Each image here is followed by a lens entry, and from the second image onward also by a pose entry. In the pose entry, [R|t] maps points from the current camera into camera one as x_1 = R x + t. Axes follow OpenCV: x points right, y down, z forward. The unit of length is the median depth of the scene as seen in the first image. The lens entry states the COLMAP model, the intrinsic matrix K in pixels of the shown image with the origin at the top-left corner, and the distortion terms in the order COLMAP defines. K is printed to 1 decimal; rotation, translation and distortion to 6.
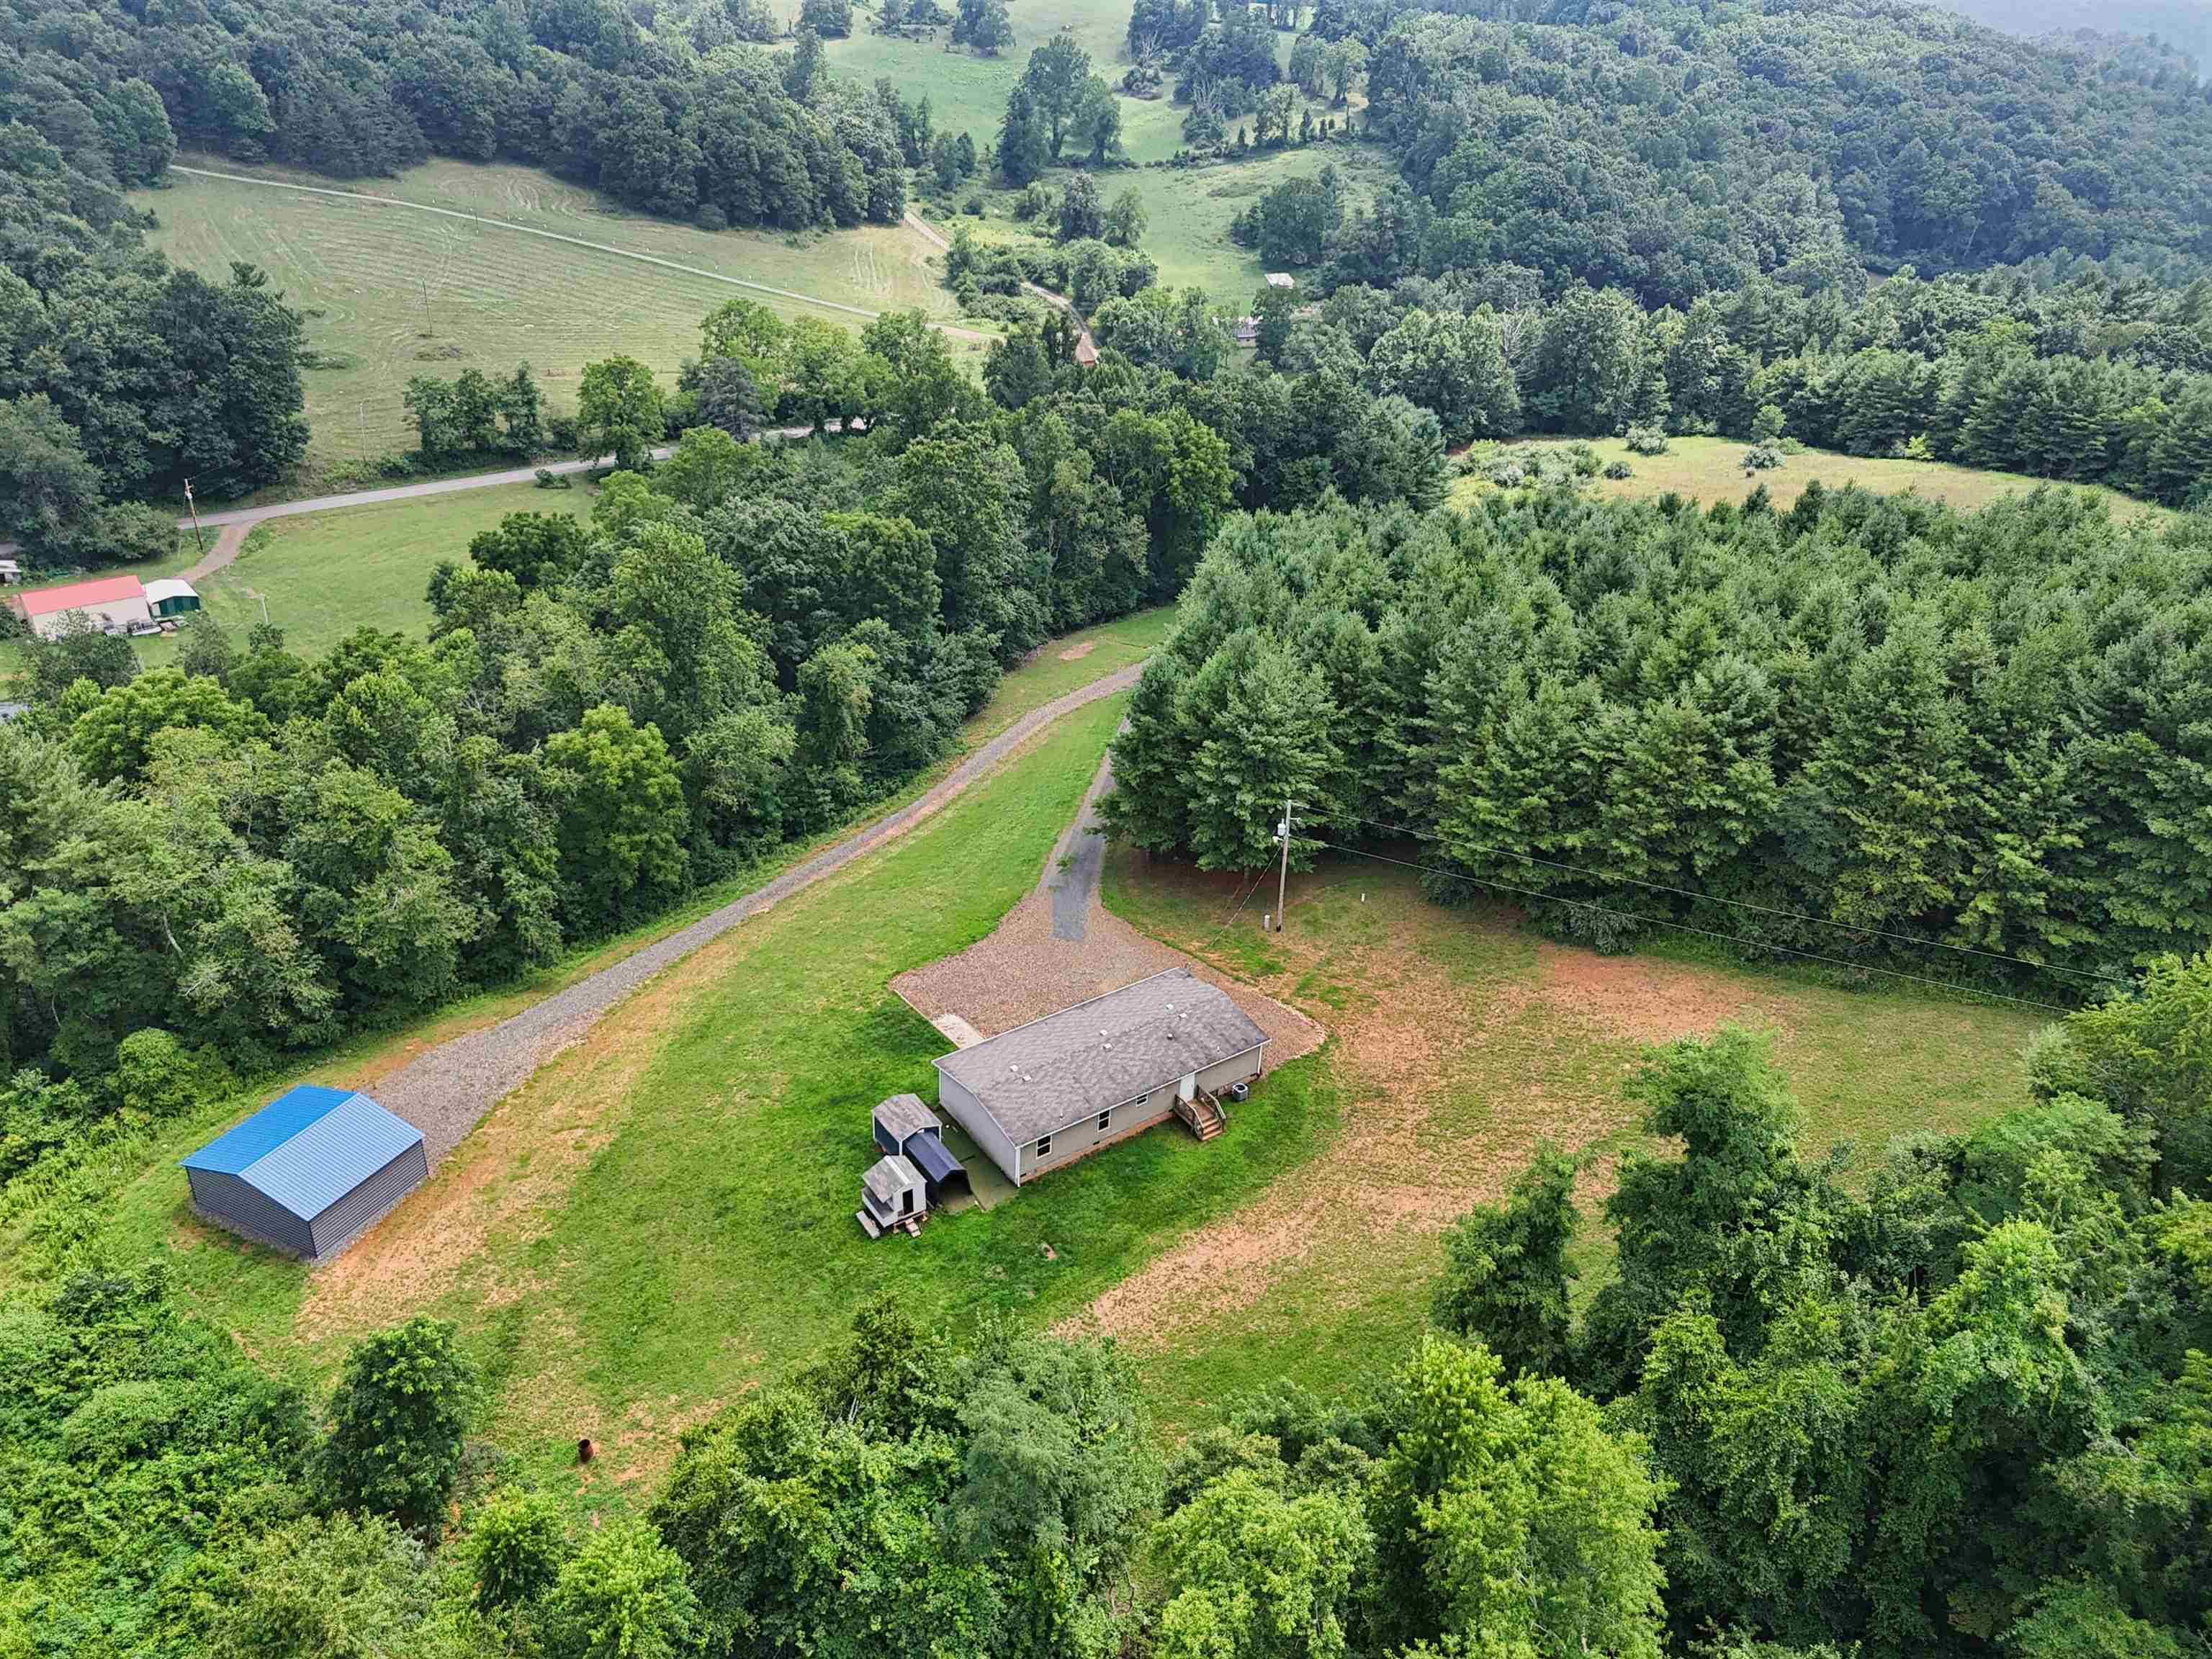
lens RADIAL K [[1632.5, 0, 1112.9], [0, 1632.5, 826.8], [0, 0, 1]] dist [0.065650, -0.067187]
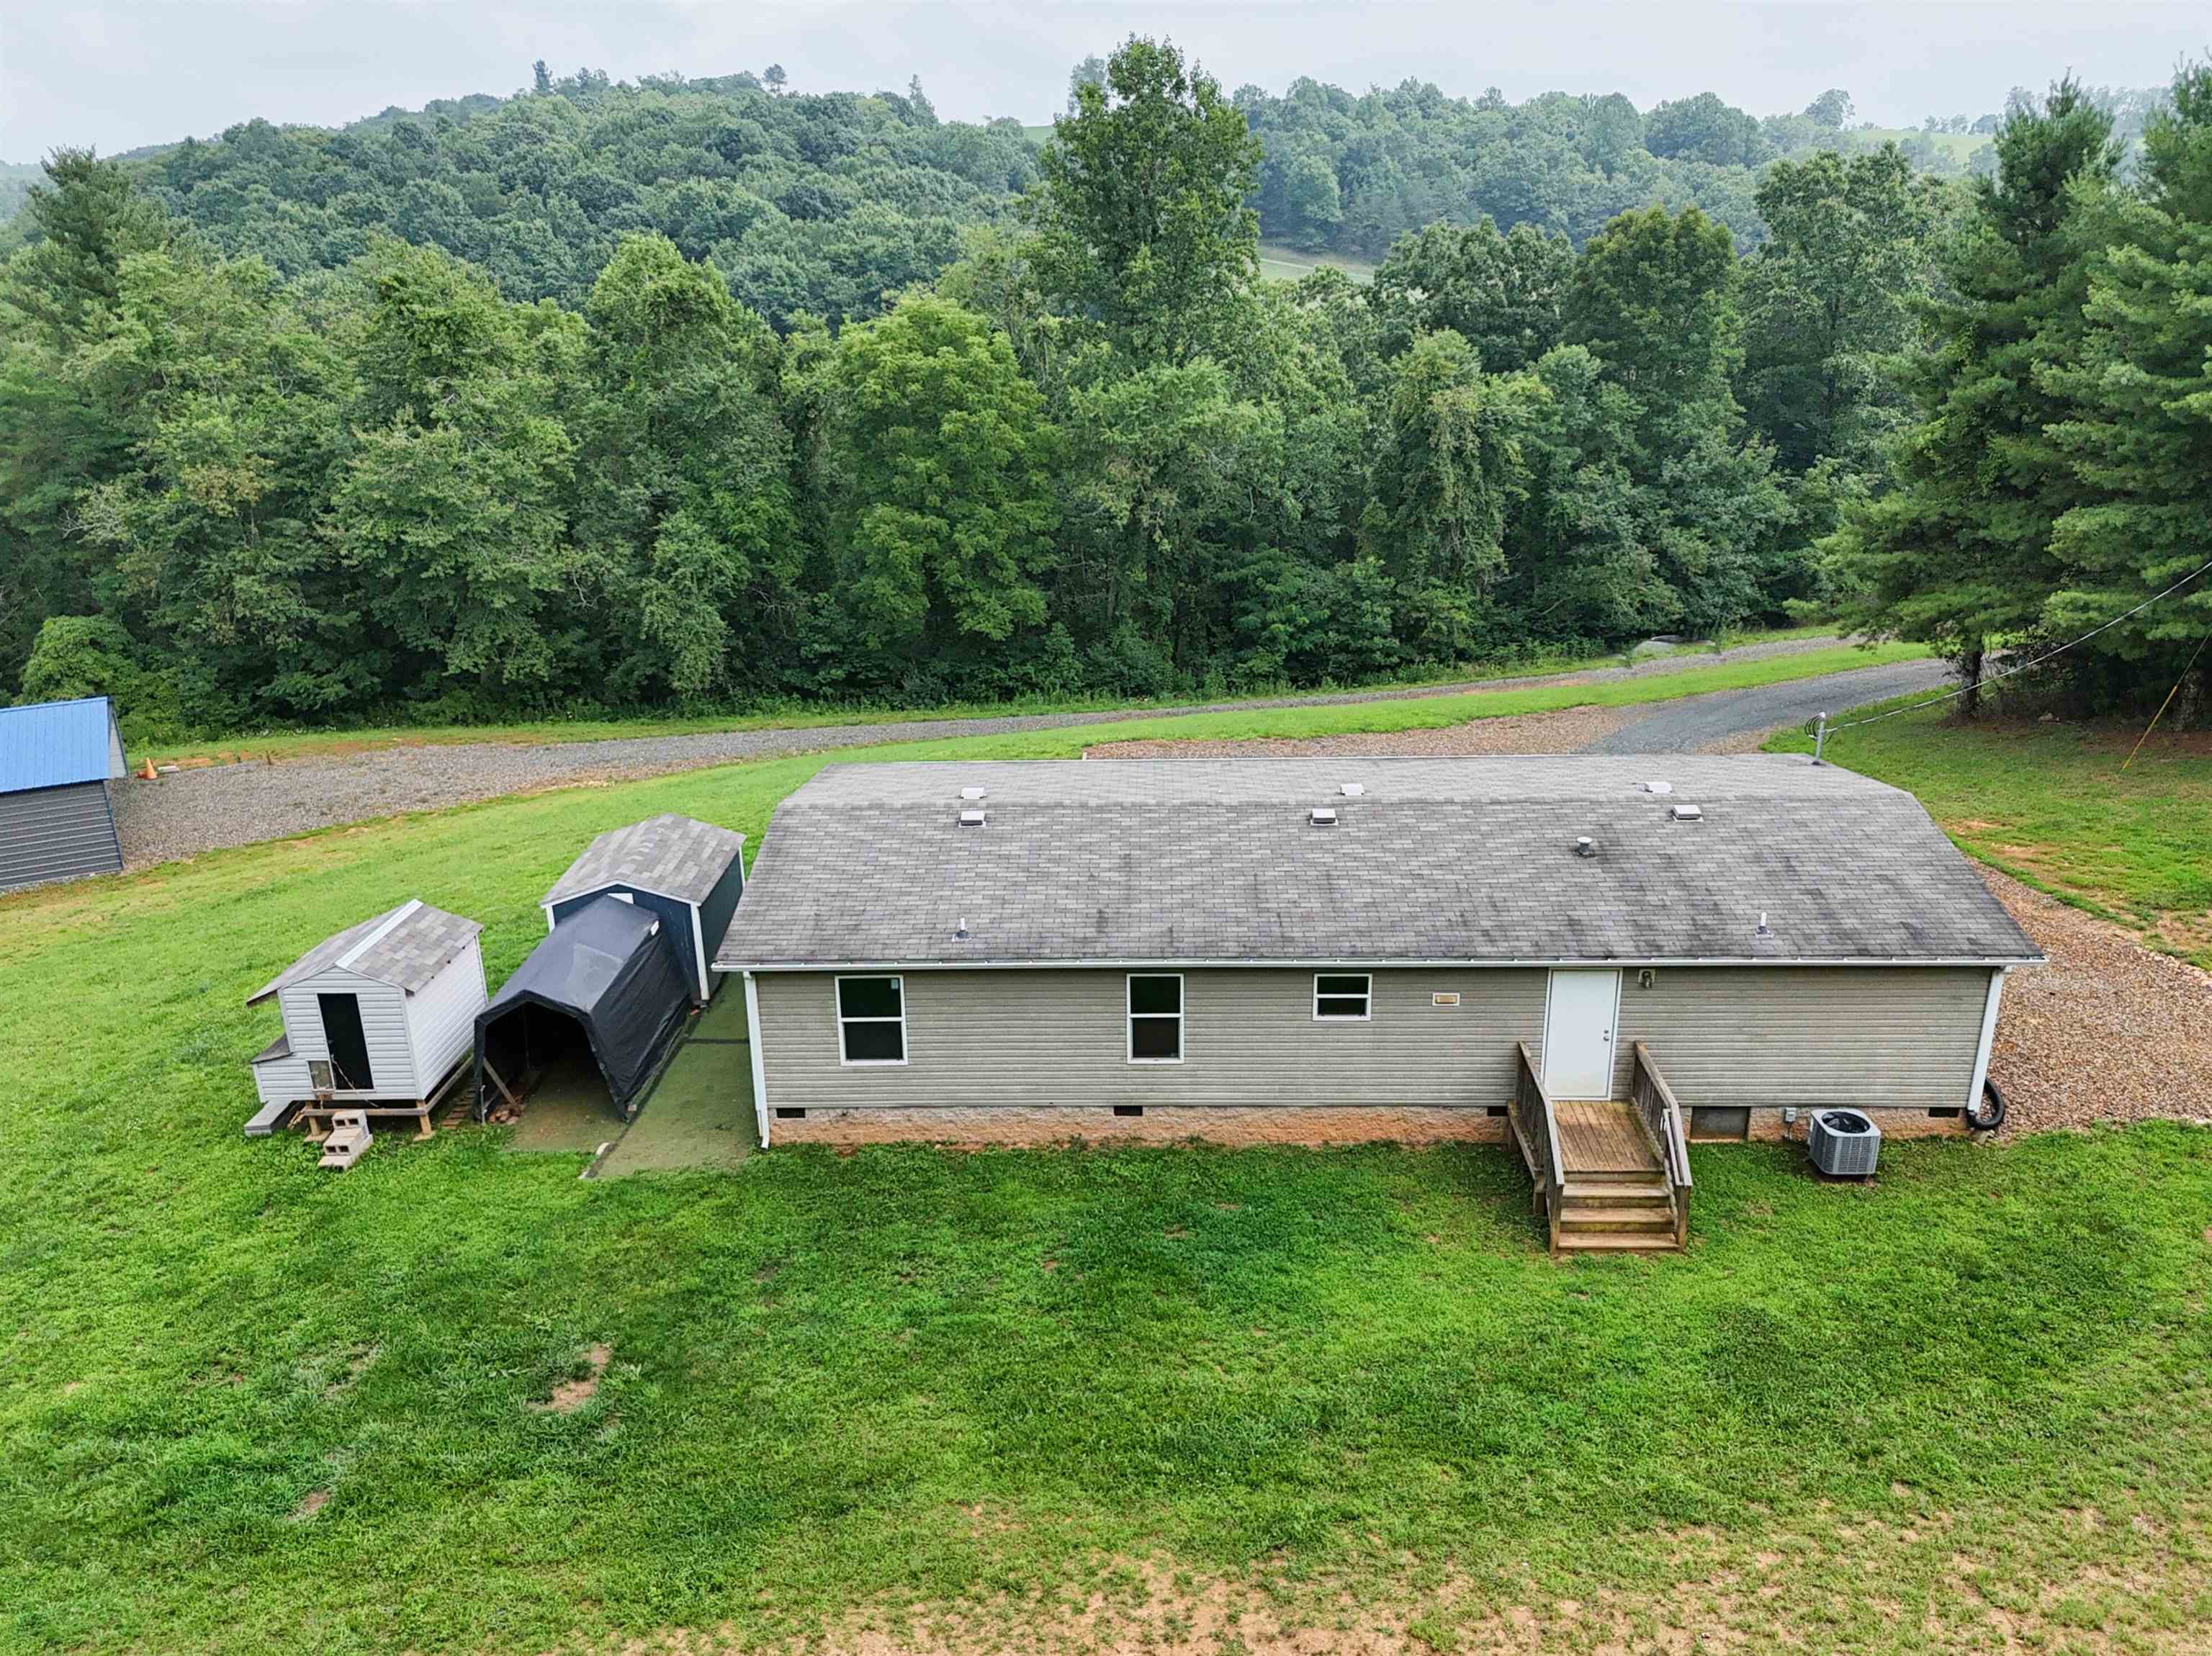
lens RADIAL K [[1632.4, 0, 1112.9], [0, 1632.4, 825.3], [0, 0, 1]] dist [0.065650, -0.067187]
pose [[0.779172, 0.143889, -0.610072, 0.118714], [-0.248243, 0.964549, -0.089557, 0.145631], [0.575558, 0.221226, 0.787269, 0.660931]]
